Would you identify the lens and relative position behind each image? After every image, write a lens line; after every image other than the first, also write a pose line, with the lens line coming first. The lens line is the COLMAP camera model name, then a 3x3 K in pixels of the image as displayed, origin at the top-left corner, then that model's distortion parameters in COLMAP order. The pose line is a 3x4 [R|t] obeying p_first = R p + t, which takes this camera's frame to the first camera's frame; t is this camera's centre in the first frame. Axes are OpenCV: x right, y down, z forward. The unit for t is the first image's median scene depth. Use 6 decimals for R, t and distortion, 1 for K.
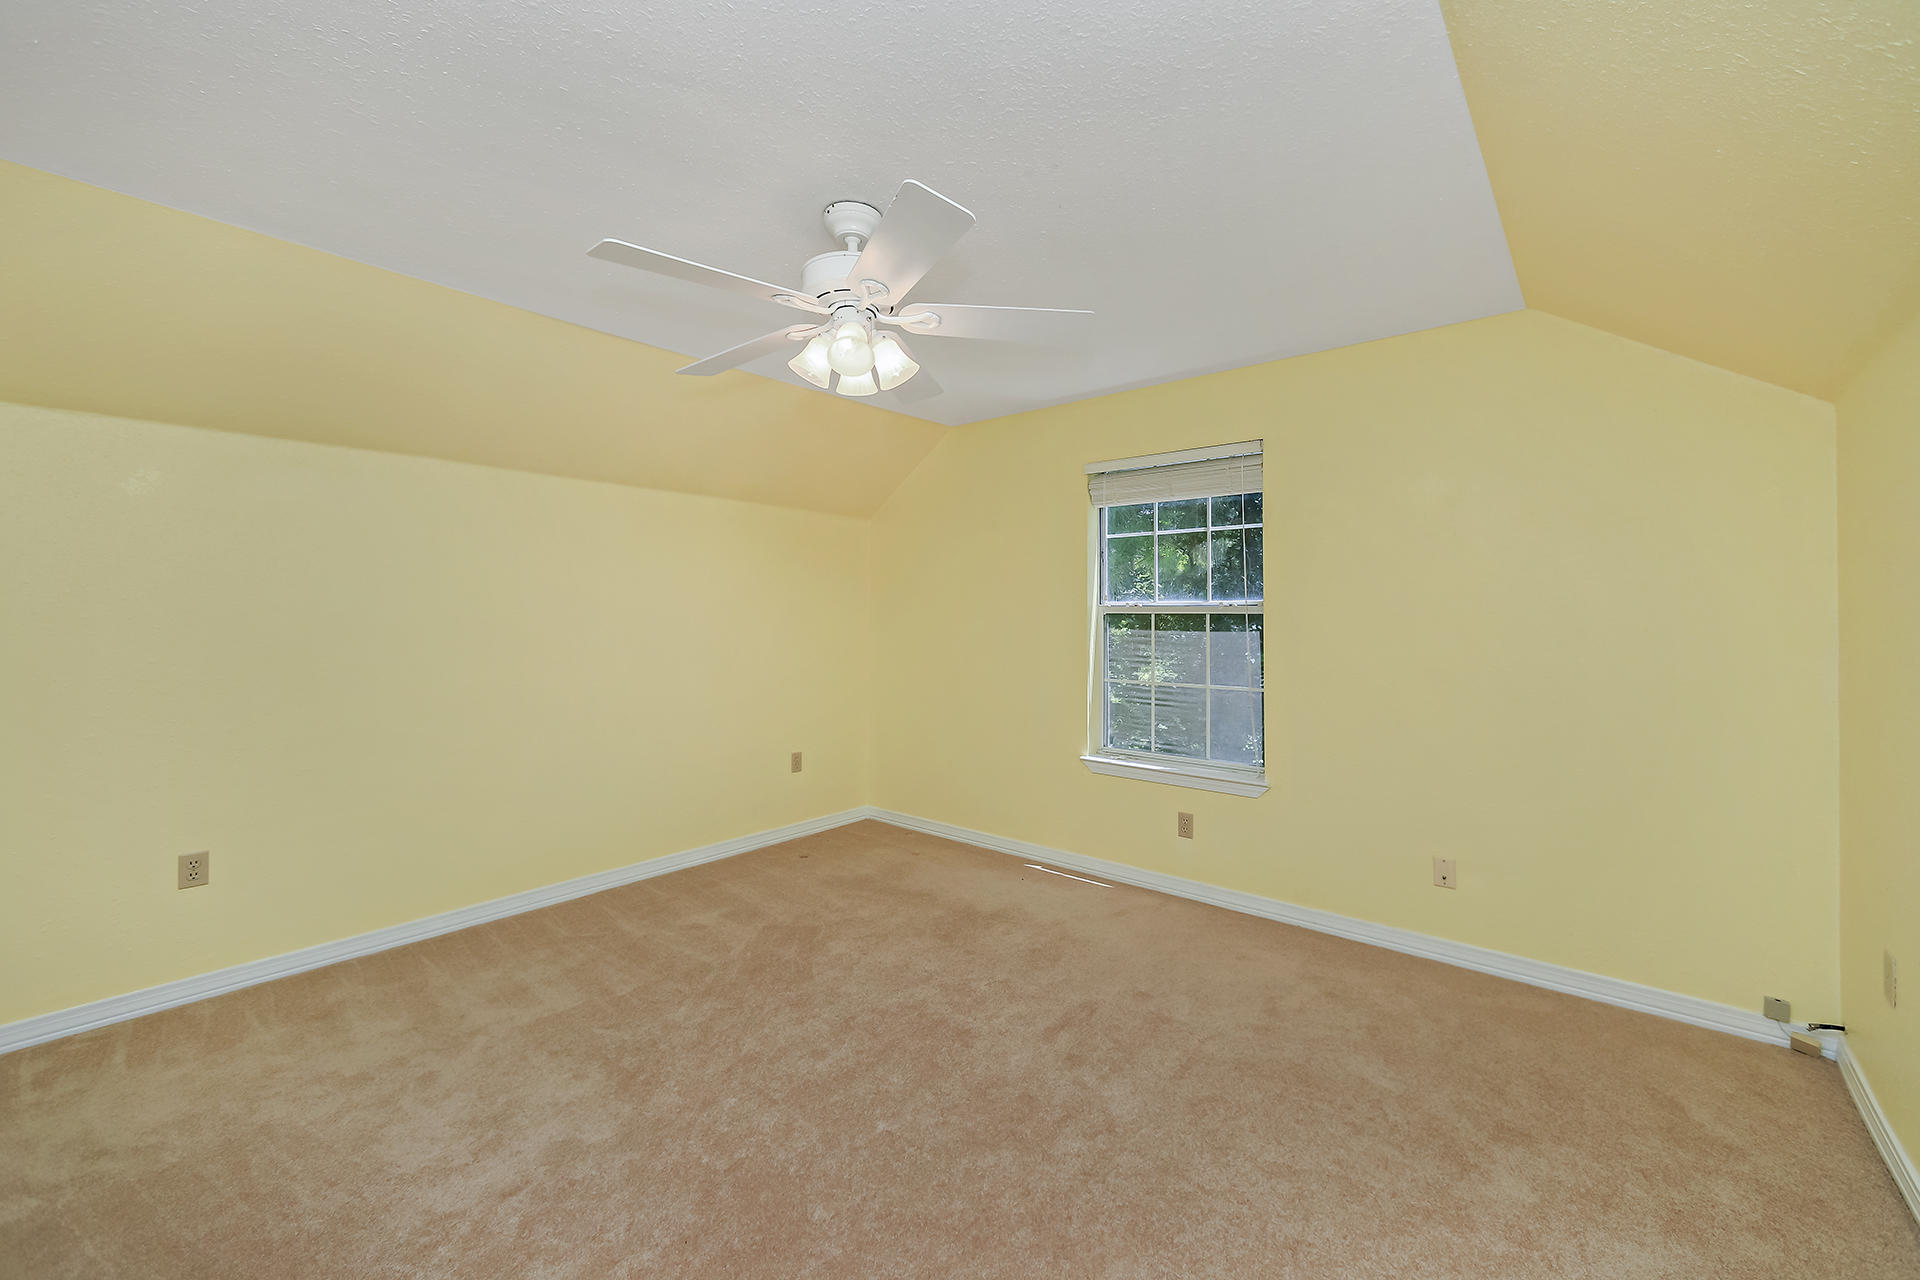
lens RADIAL K [[765.4, 0, 958.7], [0, 765.4, 632.1], [0, 0, 1]] dist [-0.004769, 0.001740]
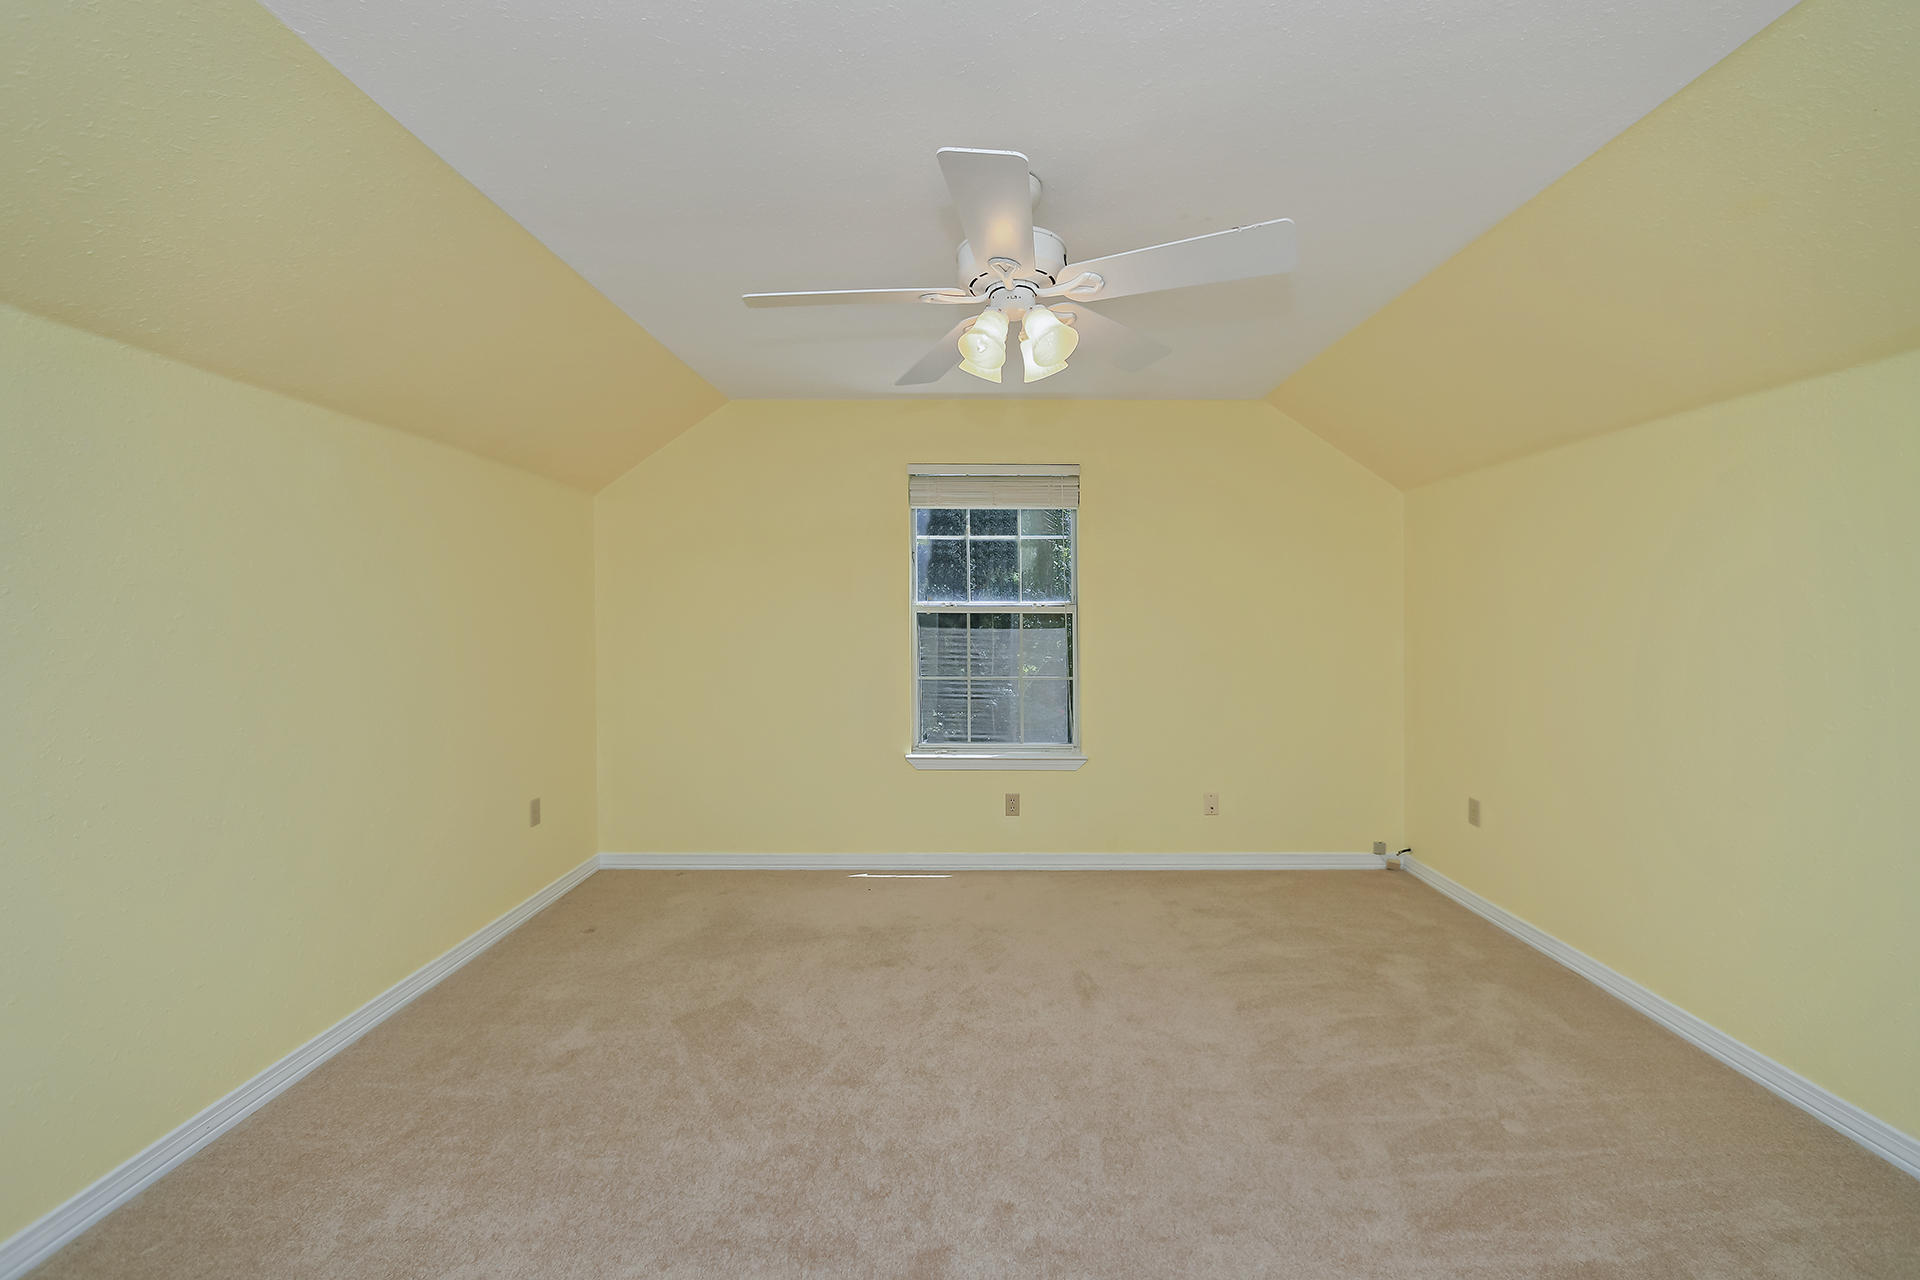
lens RADIAL K [[765.4, 0, 953.4], [0, 765.4, 637.3], [0, 0, 1]] dist [-0.004769, 0.001740]
pose [[0.764161, -0.020180, 0.644709, -0.481748], [0.017212, 0.999793, 0.010893, -0.002970], [-0.644795, 0.002773, 0.764350, 0.211238]]
